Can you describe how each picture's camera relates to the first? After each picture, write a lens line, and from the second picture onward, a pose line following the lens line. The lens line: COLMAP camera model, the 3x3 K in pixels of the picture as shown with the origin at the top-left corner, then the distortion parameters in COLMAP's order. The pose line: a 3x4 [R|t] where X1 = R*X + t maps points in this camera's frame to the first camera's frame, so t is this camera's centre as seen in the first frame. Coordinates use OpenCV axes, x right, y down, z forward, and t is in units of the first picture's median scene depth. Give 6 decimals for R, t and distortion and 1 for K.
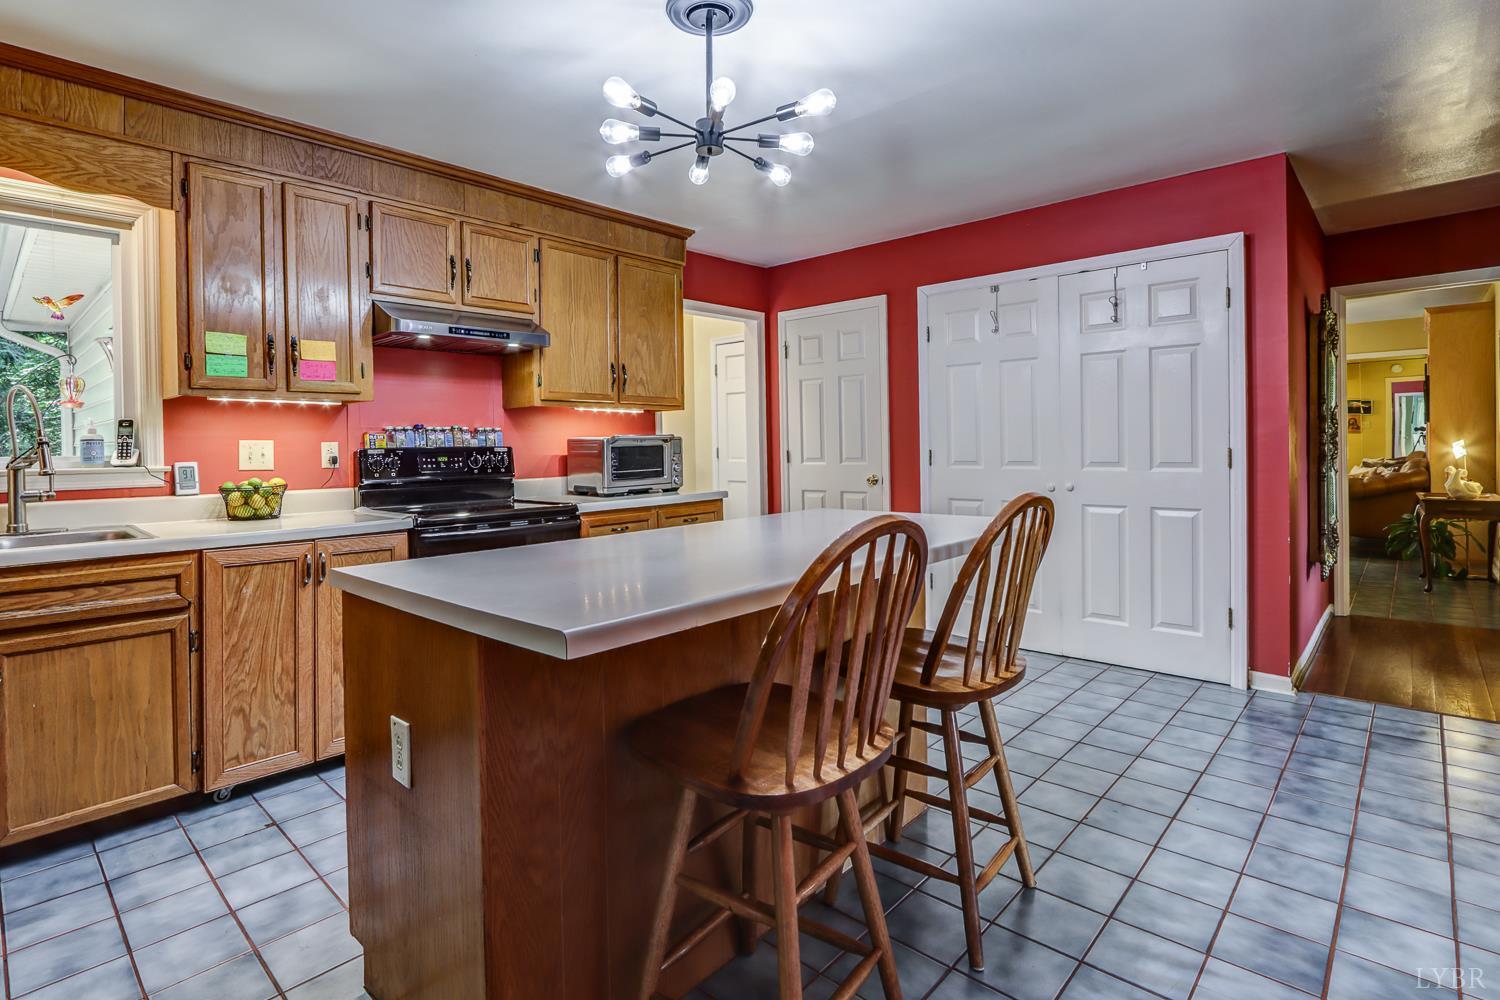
lens RADIAL K [[723.7, 0, 758.1], [0, 723.7, 447.0], [0, 0, 1]] dist [-0.024503, -0.000040]
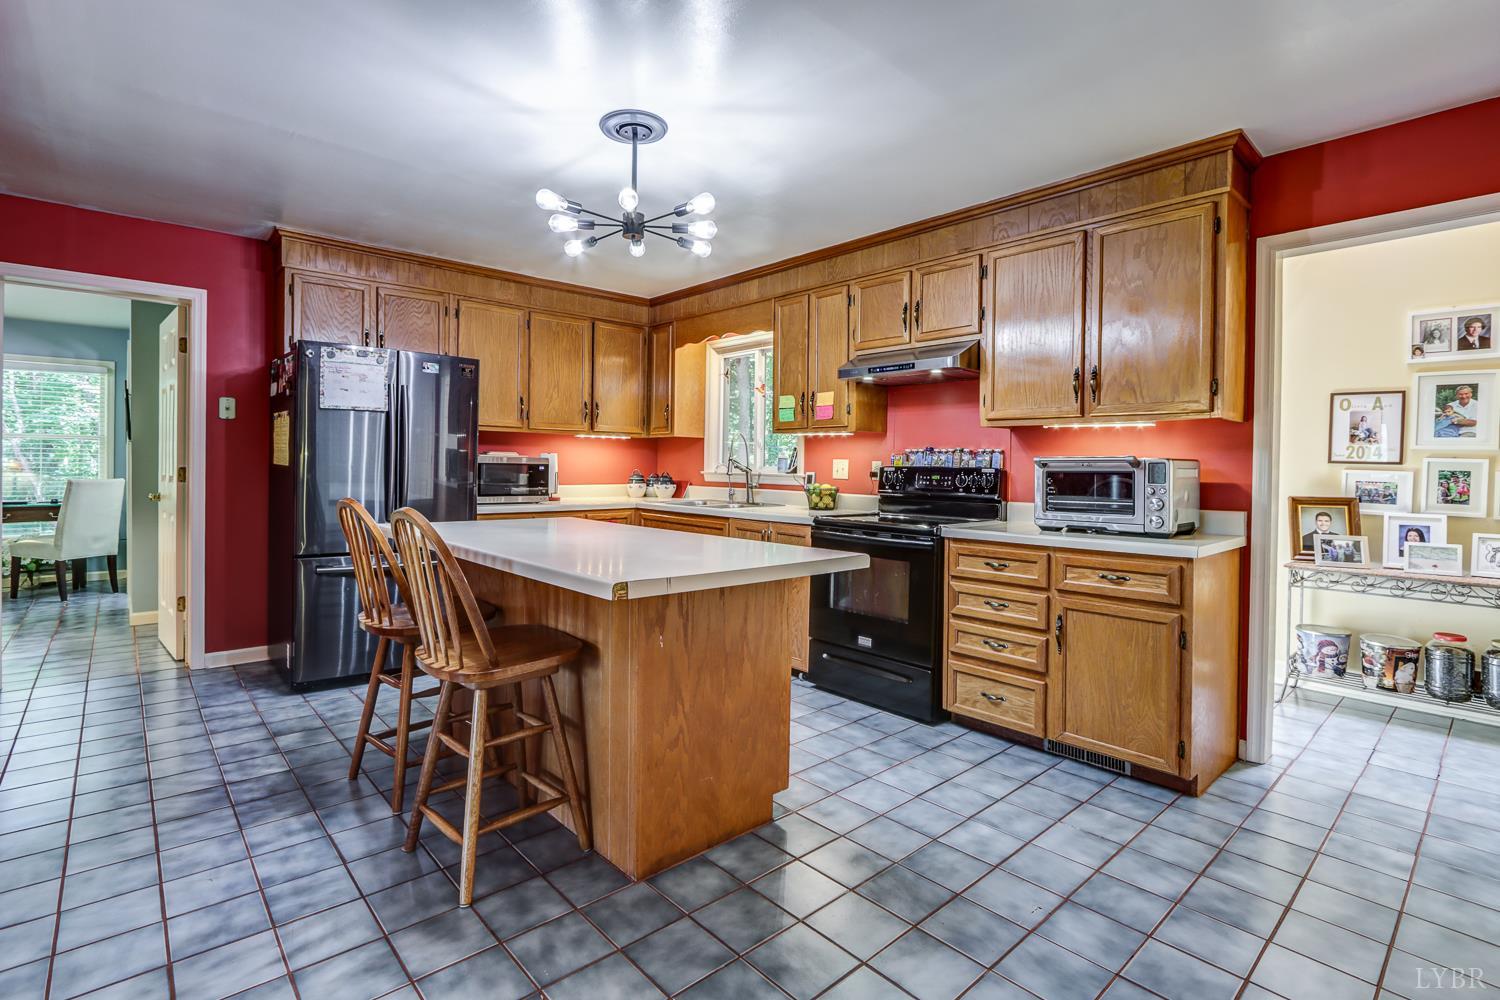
lens RADIAL K [[723.7, 0, 740.4], [0, 723.7, 468.1], [0, 0, 1]] dist [-0.024503, -0.000040]
pose [[-0.111883, 0.019530, -0.993529, 0.746776], [-0.013261, 0.999688, 0.021145, -0.018270], [0.993633, 0.015541, -0.111589, 0.836485]]
